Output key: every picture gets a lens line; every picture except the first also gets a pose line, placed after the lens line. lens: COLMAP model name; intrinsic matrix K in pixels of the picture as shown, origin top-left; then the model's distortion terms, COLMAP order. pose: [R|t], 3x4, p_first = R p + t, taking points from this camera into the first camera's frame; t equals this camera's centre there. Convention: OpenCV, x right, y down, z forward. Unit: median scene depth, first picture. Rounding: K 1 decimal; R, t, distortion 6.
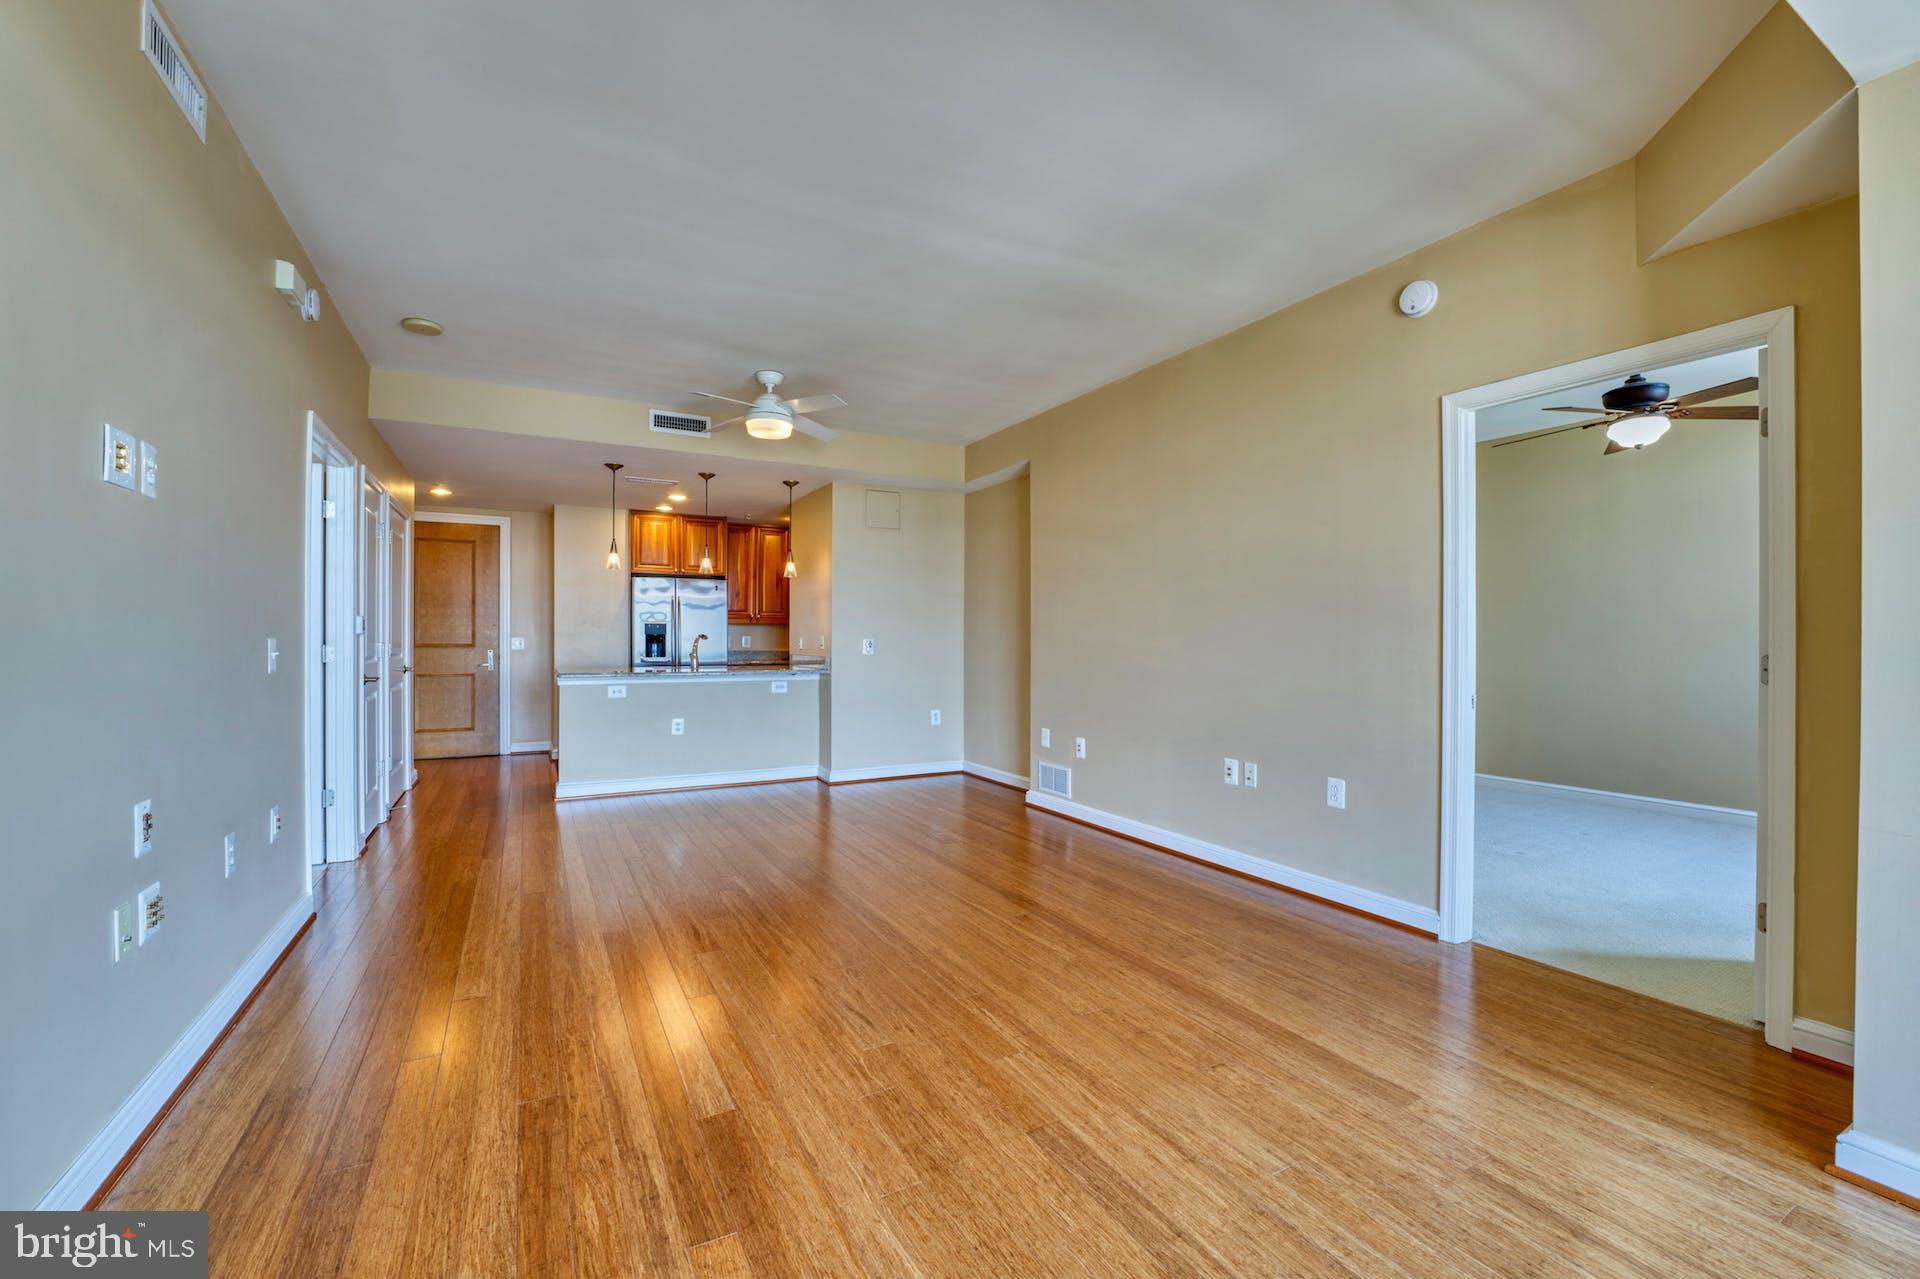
lens RADIAL K [[782.0, 0, 968.7], [0, 782.0, 723.5], [0, 0, 1]] dist [-0.019200, -0.000019]
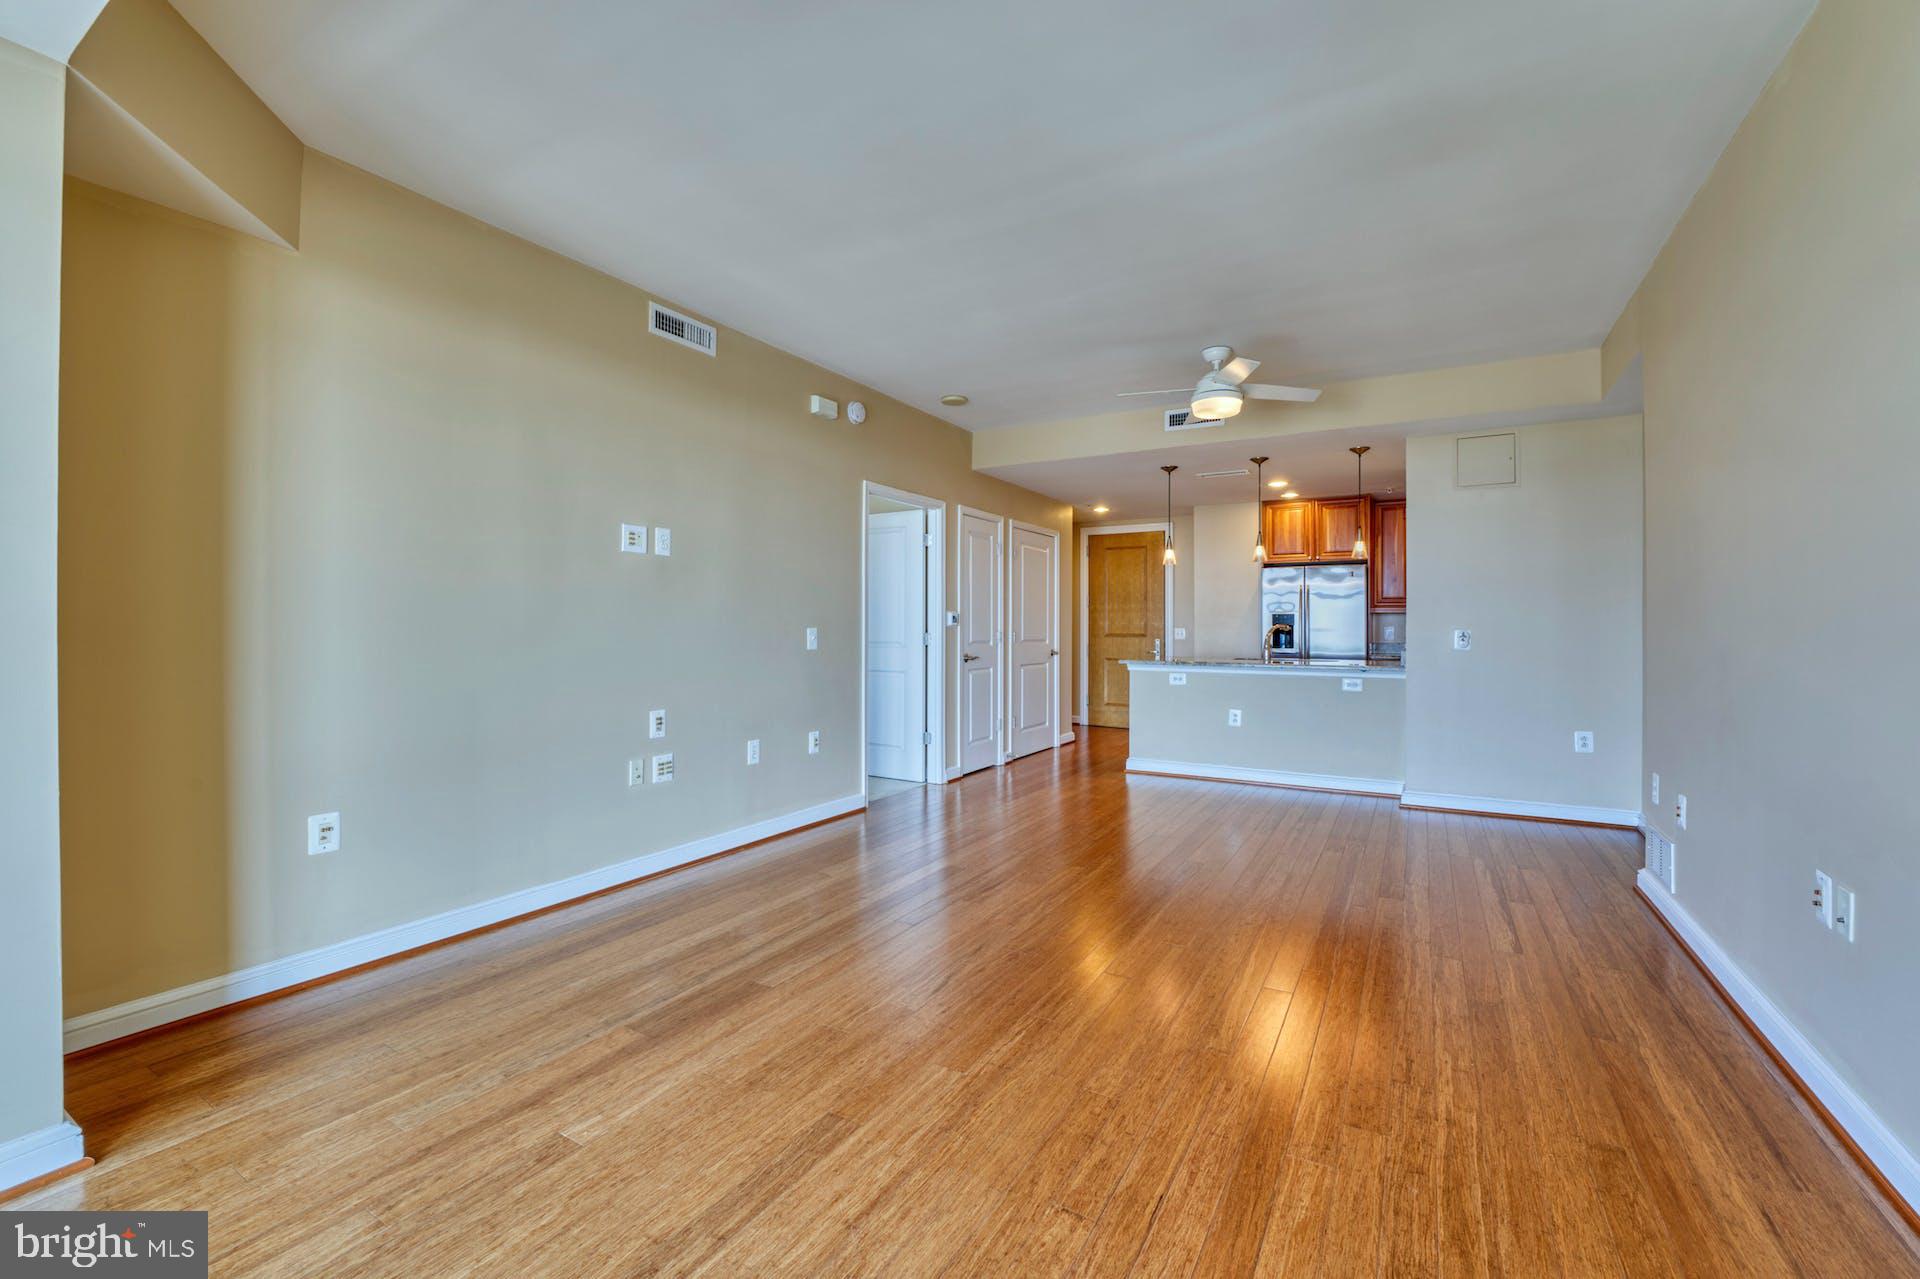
lens RADIAL K [[793.7, 0, 962.4], [0, 793.7, 710.8], [0, 0, 1]] dist [-0.021785, -0.000027]
pose [[0.503267, 0.086702, -0.859770, 0.285788], [-0.092938, 0.994613, 0.045899, -0.016975], [0.859119, 0.056806, 0.508614, 0.170018]]
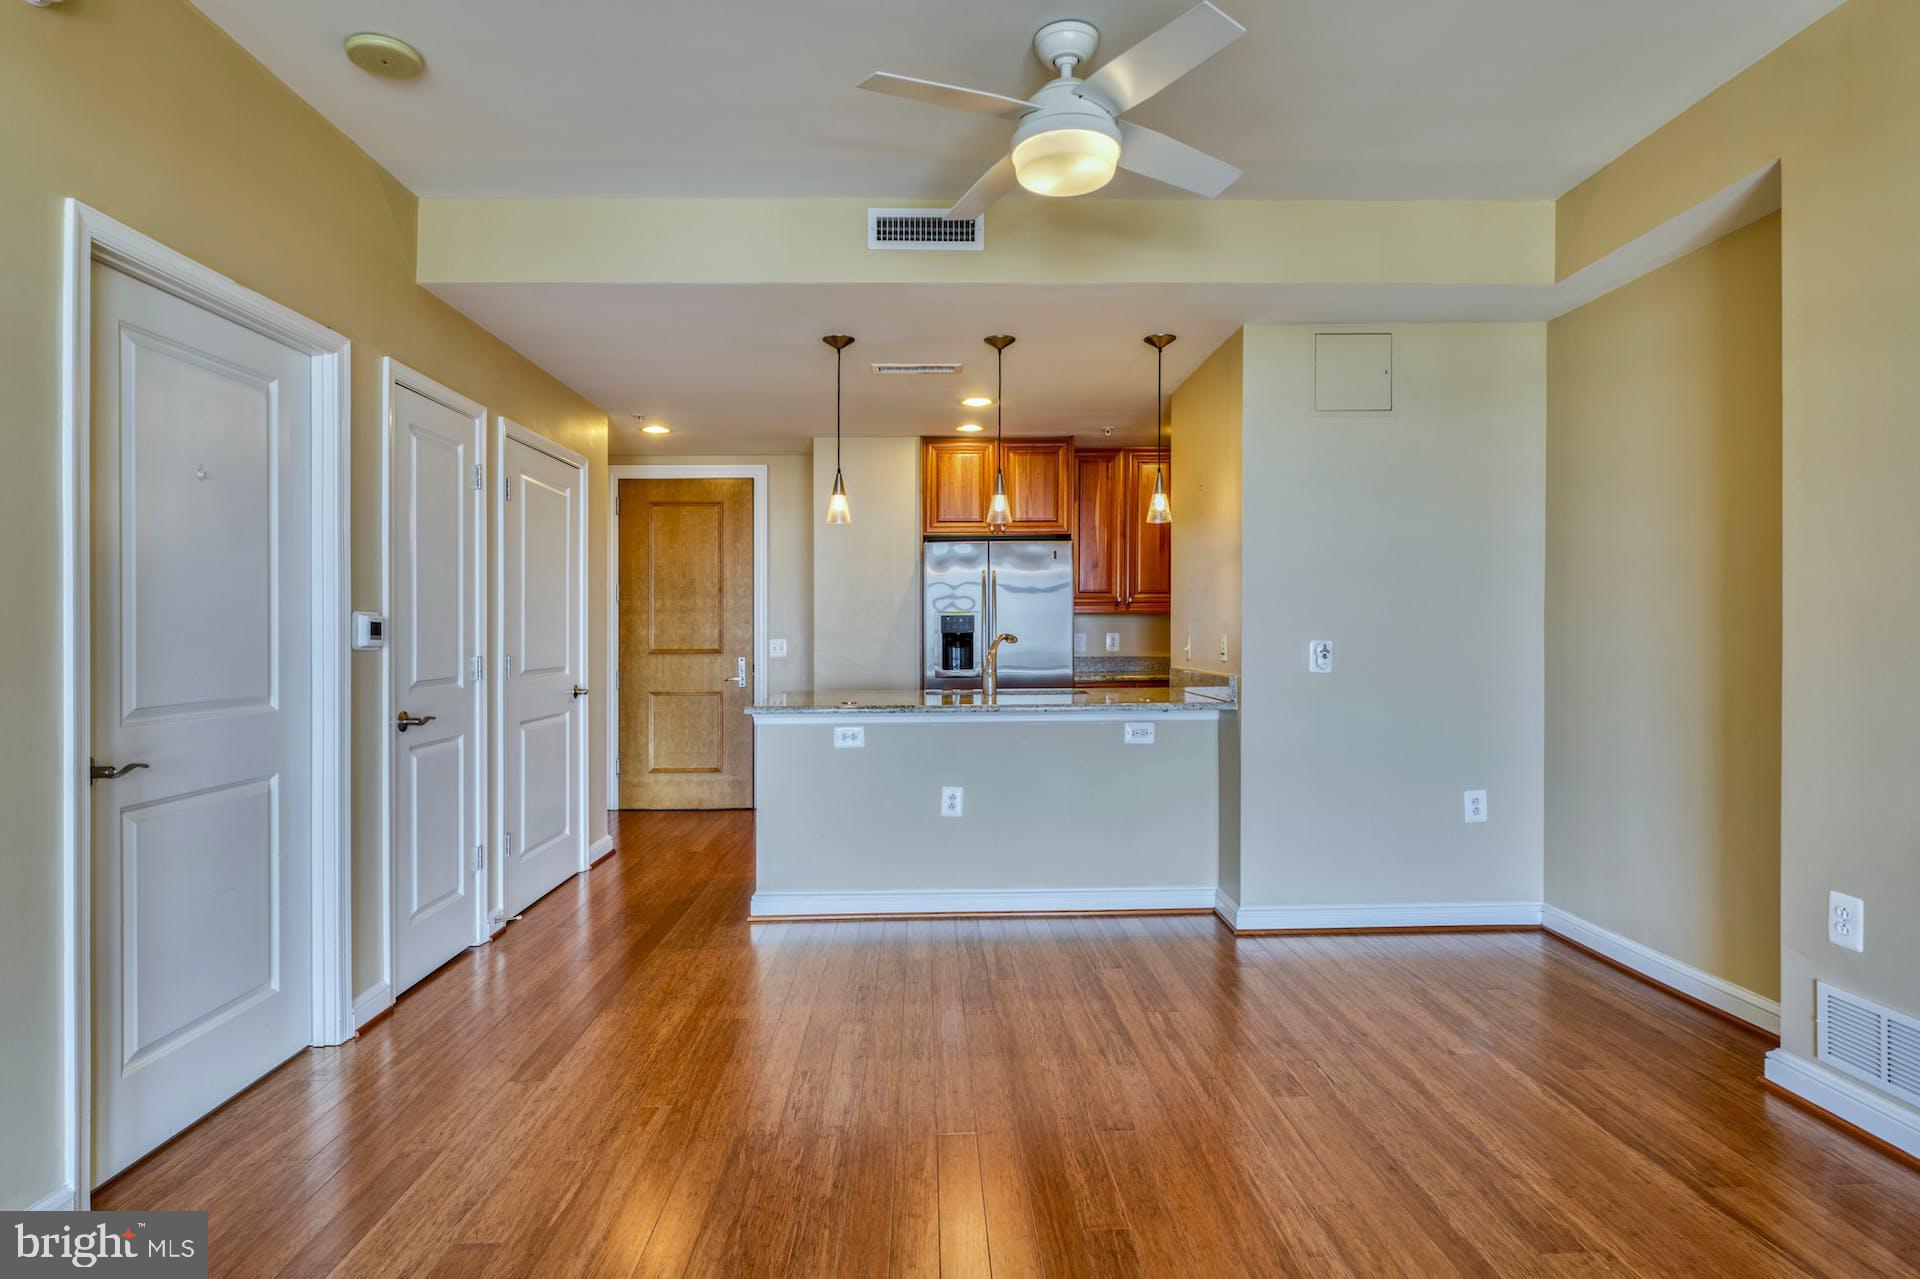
lens RADIAL K [[1011.6, 0, 938.3], [0, 1011.6, 635.4], [0, 0, 1]] dist [-0.001082, -0.000185]
pose [[0.877127, -0.008921, -0.480176, -0.033480], [-0.039872, 0.995023, -0.091321, -0.042626], [0.478601, 0.099246, 0.872406, 0.323772]]
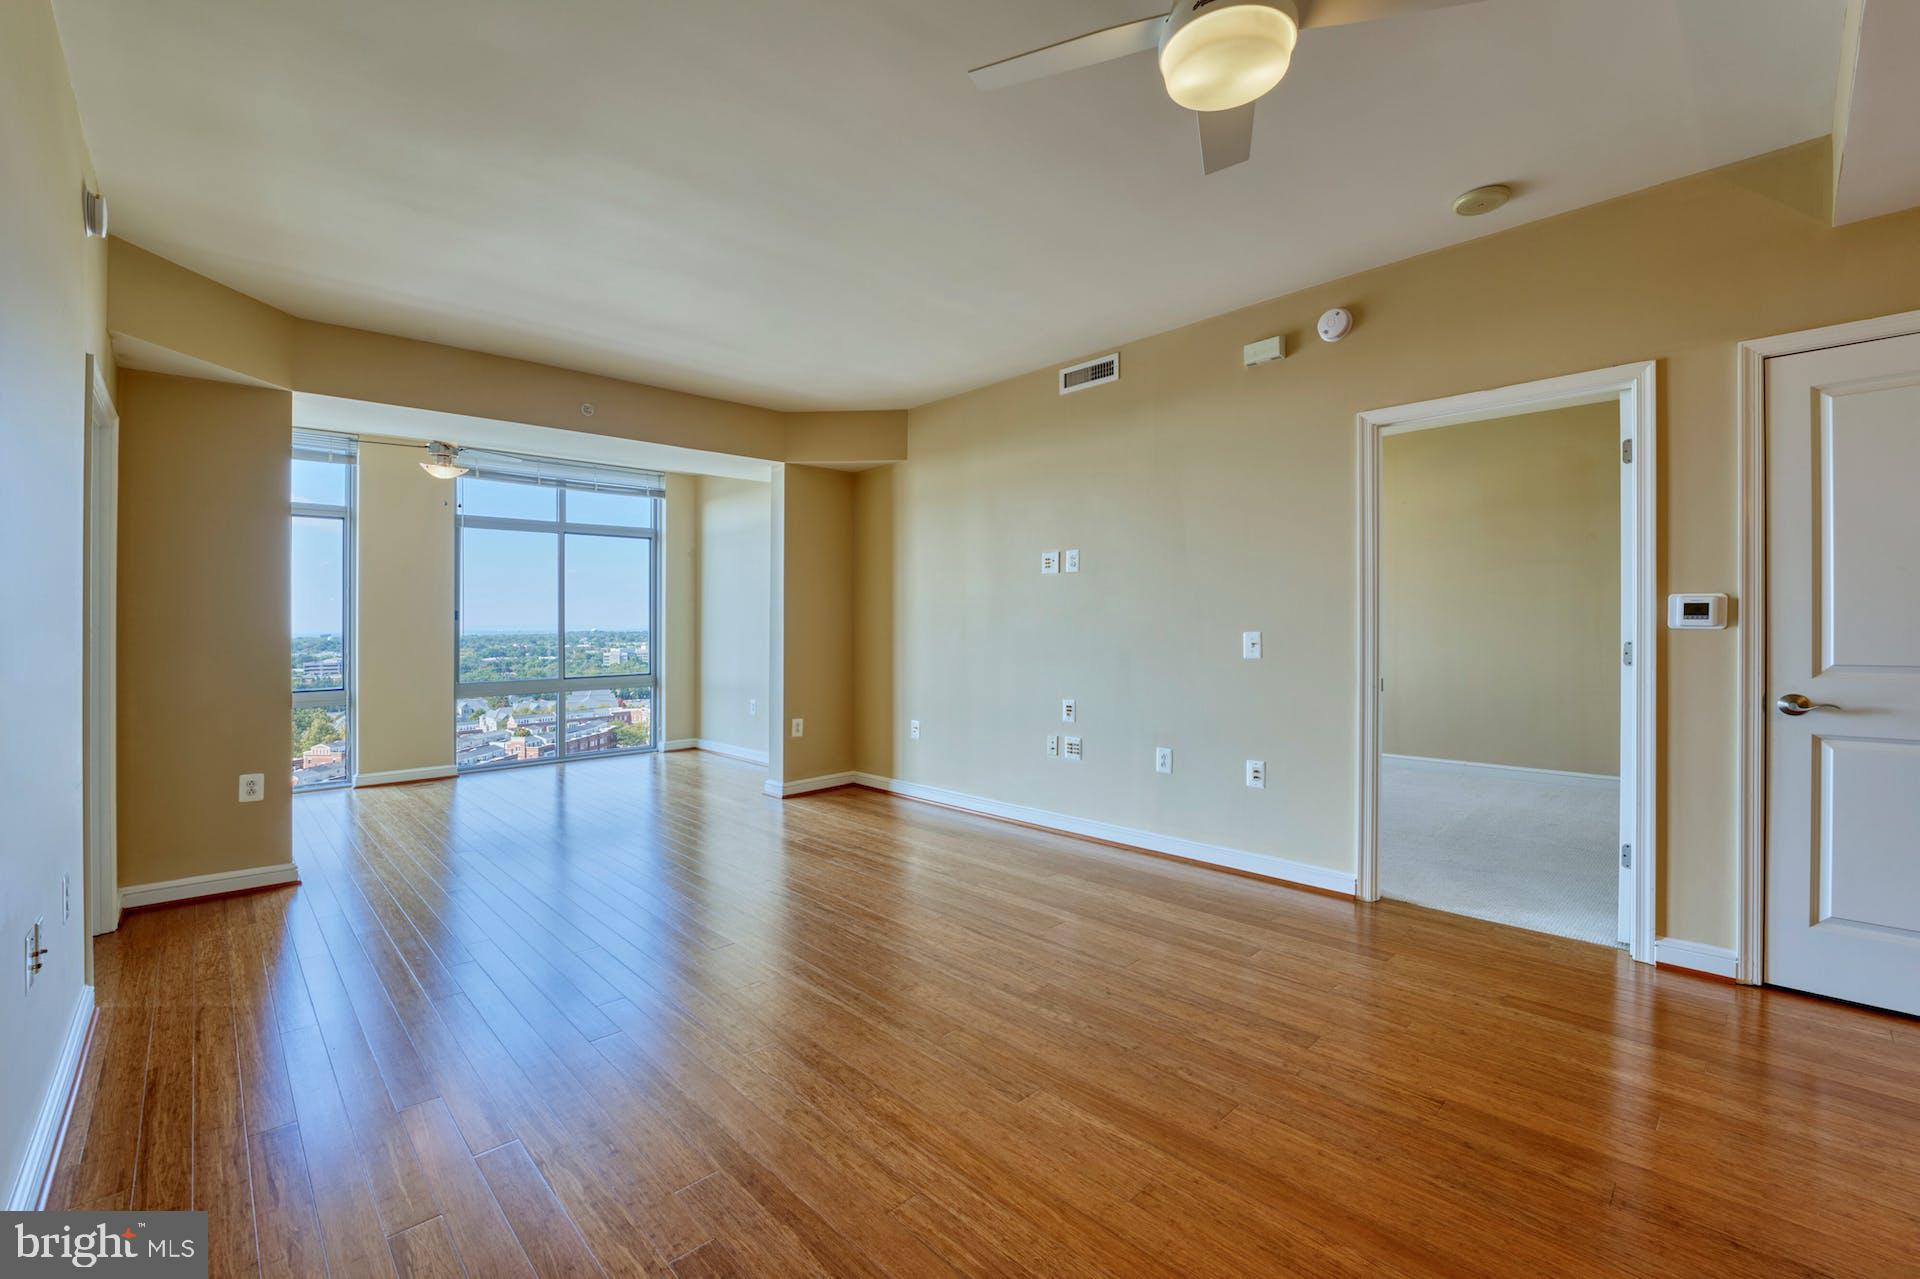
lens RADIAL K [[793.7, 0, 962.4], [0, 793.7, 710.8], [0, 0, 1]] dist [-0.021785, -0.000027]
pose [[-0.967315, 0.034442, -0.251227, -0.040803], [-0.018976, 0.978123, 0.207161, -0.102822], [0.252866, 0.205158, -0.945499, 0.899073]]
